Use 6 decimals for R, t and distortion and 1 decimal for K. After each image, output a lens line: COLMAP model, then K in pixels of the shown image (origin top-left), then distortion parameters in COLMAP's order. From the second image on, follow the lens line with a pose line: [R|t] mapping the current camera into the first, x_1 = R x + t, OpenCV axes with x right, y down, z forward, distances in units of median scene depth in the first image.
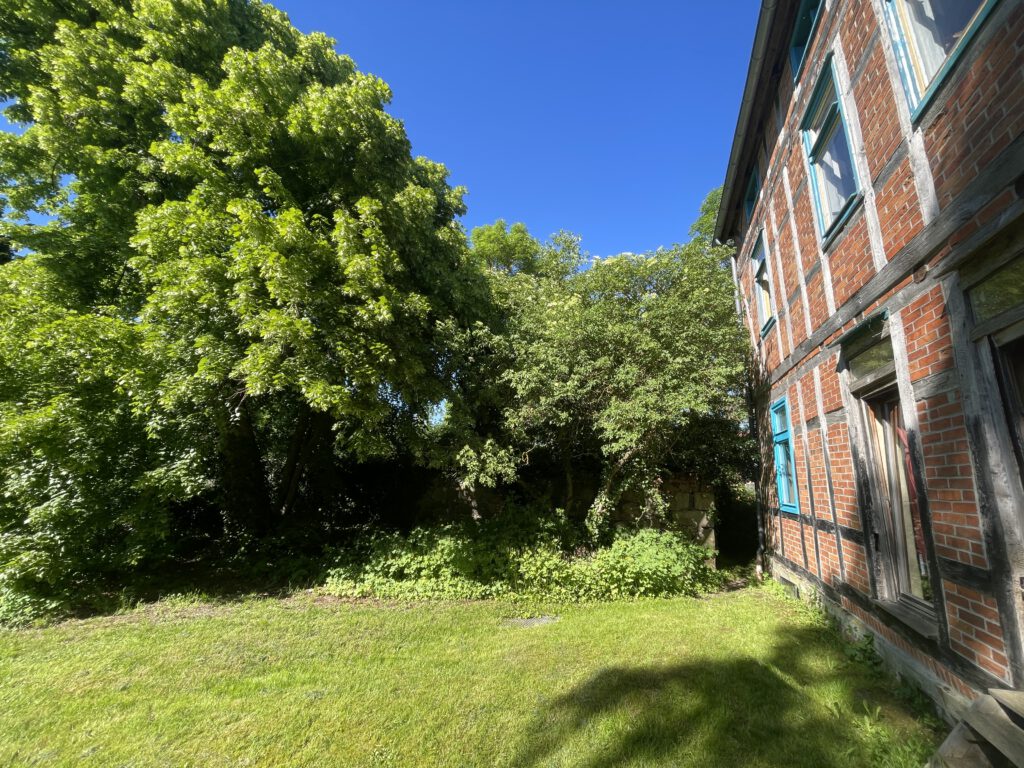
lens RADIAL K [[414.0, 0, 508.7], [0, 414.0, 381.4], [0, 0, 1]] dist [0.001292, -0.000742]
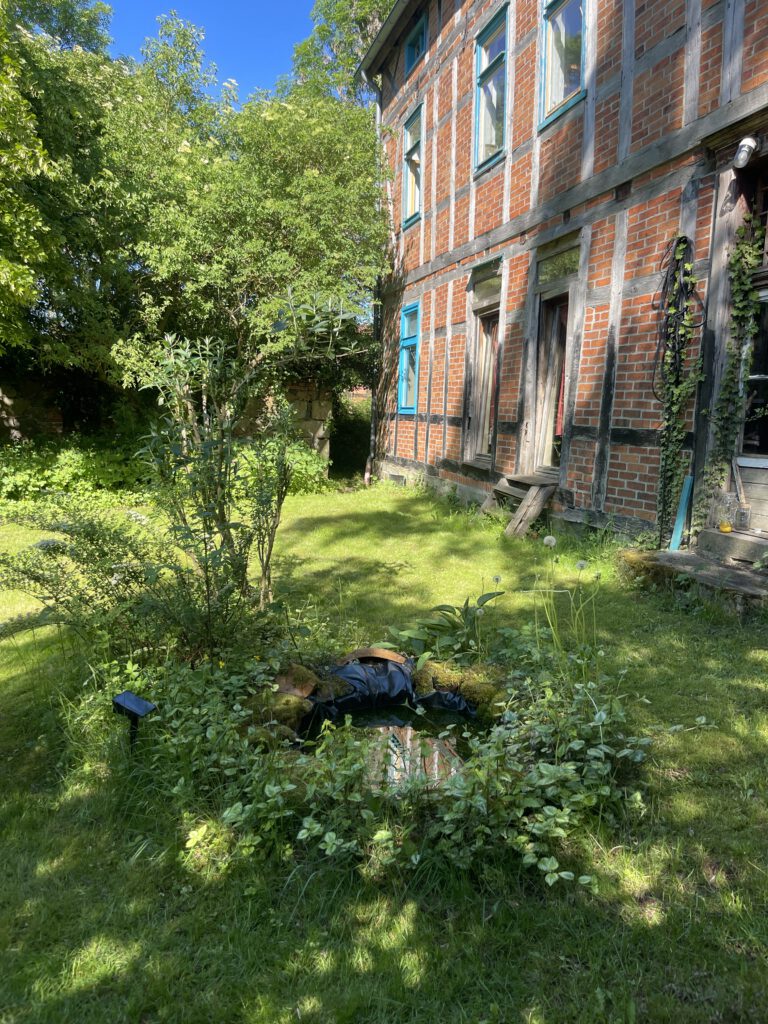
lens RADIAL K [[781.3, 0, 384.9], [0, 781.3, 515.4], [0, 0, 1]] dist [0.054182, -0.067326]
pose [[0.818154, -0.089356, 0.568013, -0.616669], [-0.124855, 0.936674, 0.327190, -0.104617], [-0.561279, -0.338611, 0.755187, -0.664065]]
